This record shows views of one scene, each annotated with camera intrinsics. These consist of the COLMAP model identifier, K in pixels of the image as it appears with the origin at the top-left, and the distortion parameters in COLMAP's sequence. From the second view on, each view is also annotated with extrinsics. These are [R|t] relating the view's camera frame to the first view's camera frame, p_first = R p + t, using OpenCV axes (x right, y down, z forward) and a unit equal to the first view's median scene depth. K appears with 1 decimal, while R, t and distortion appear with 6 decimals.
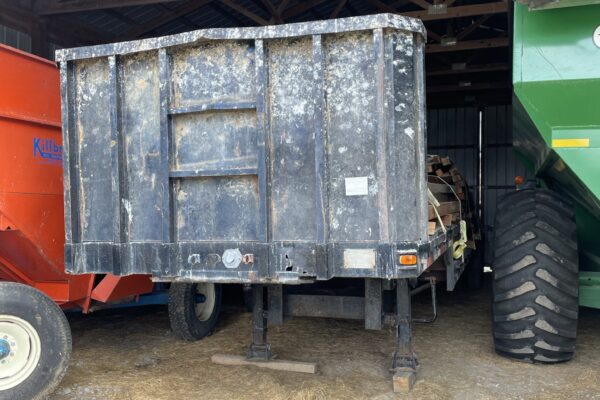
lens RADIAL K [[558.0, 0, 300.0], [0, 558.0, 200.0], [0, 0, 1]] dist [0.042345, -0.005460]
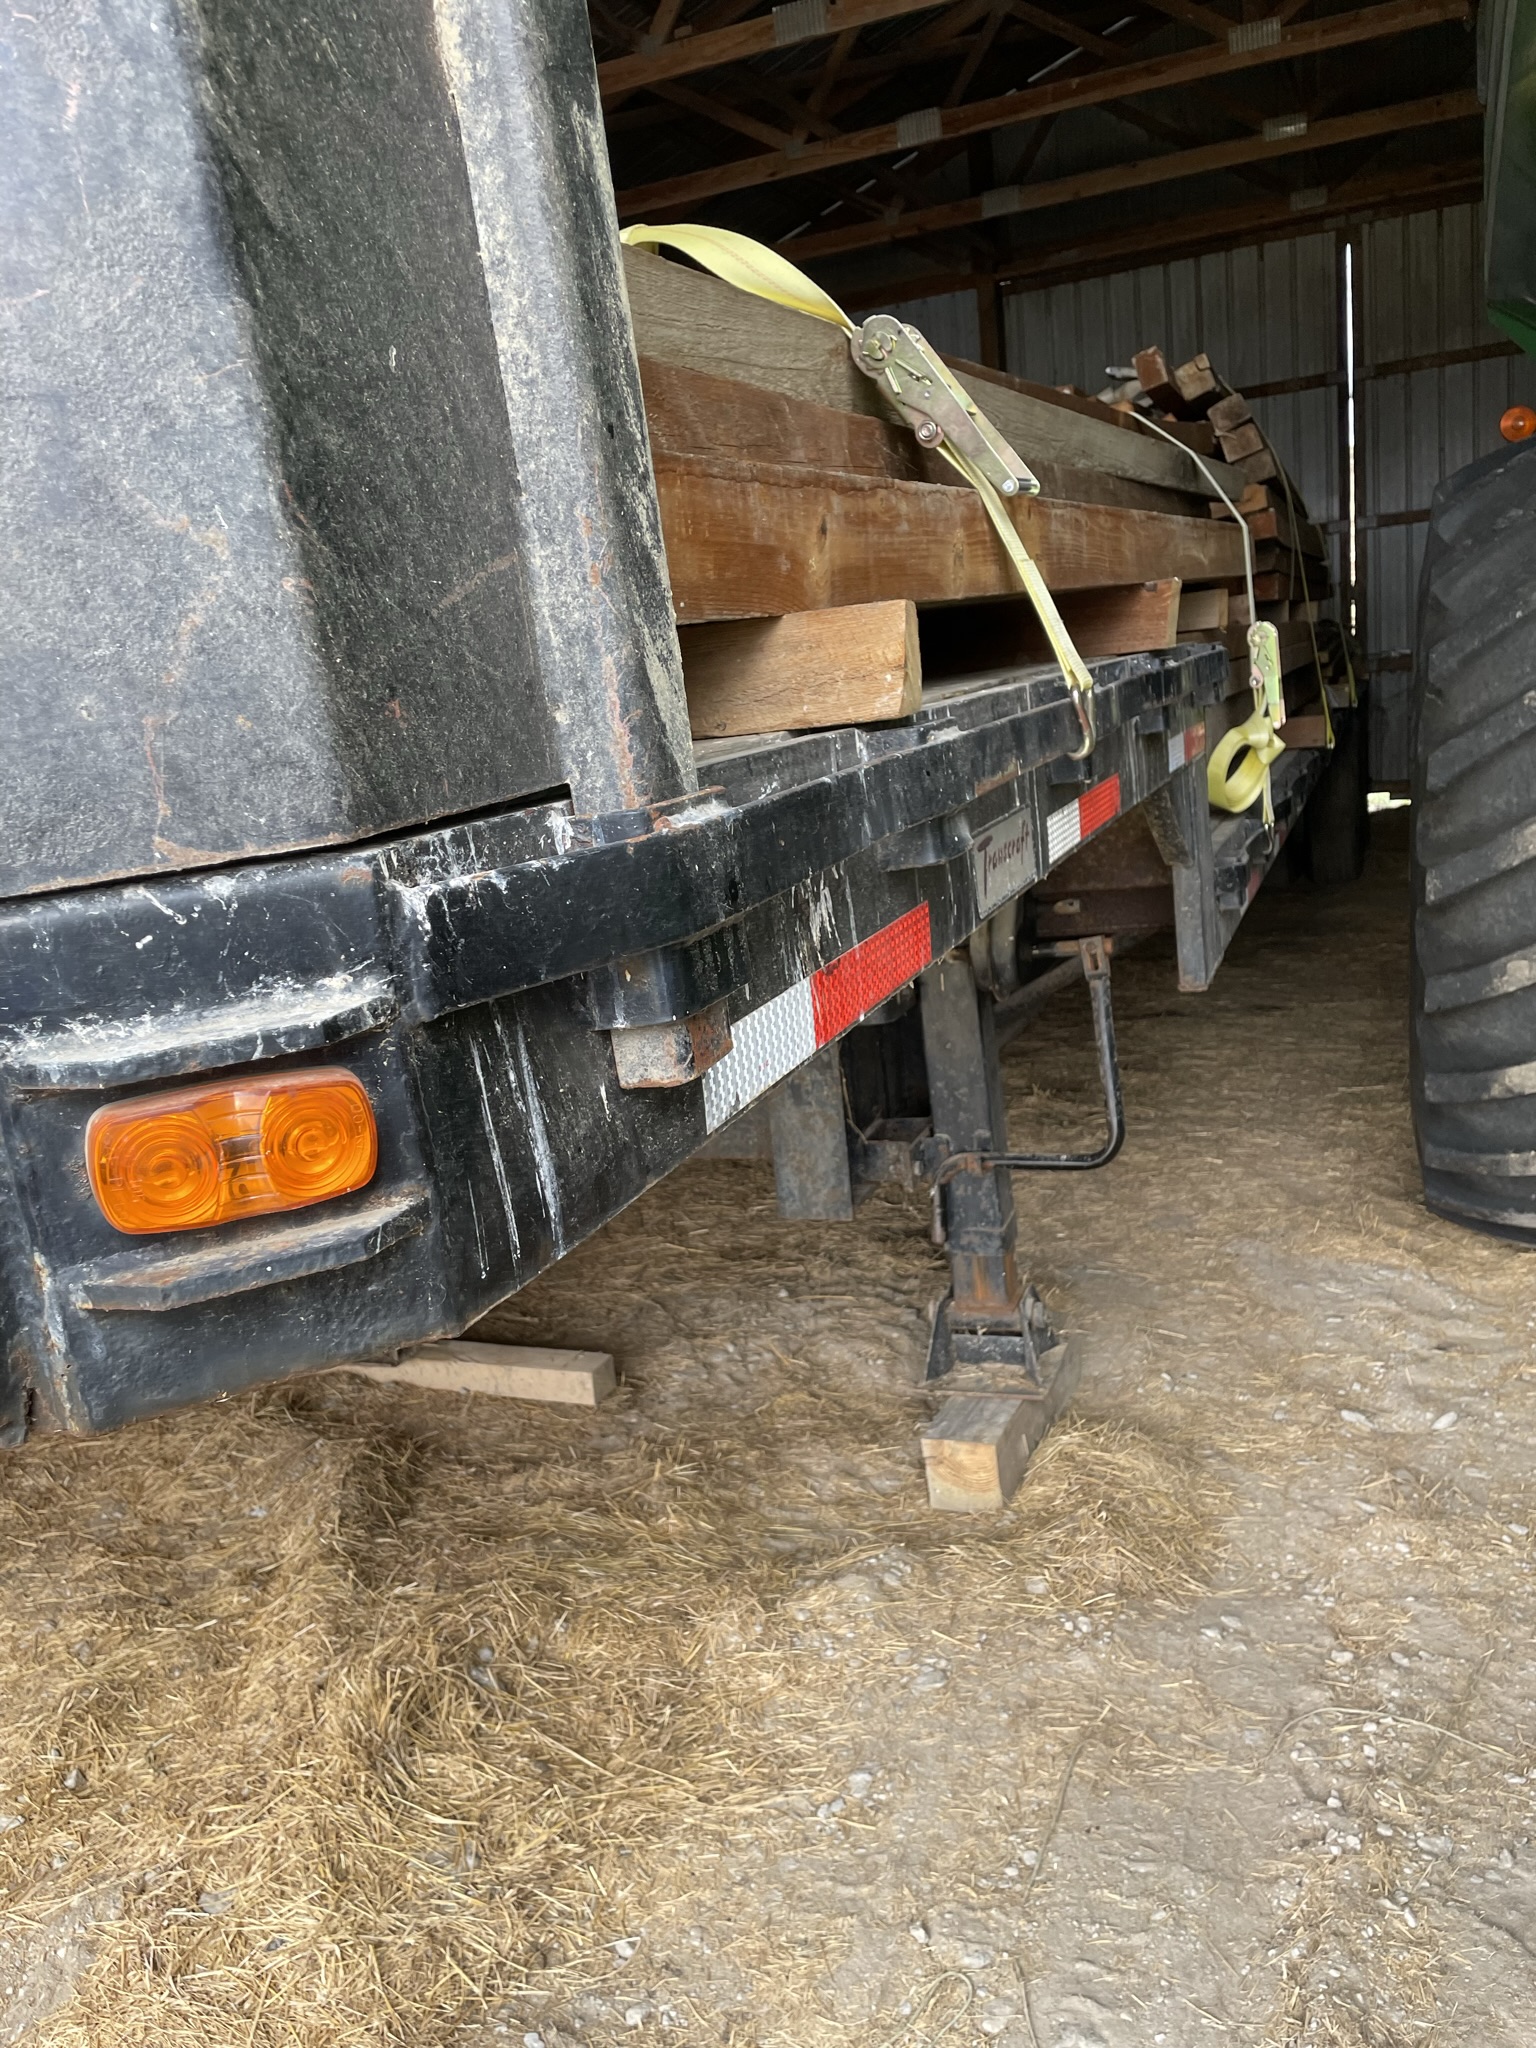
lens RADIAL K [[1480.6, 0, 768.0], [0, 1480.6, 1024.0], [0, 0, 1]] dist [0.006800, -0.004007]
pose [[0.992200, -0.095978, -0.079540, 0.145679], [0.112351, 0.964967, 0.237097, 0.030727], [0.053997, -0.244185, 0.968224, 0.445708]]
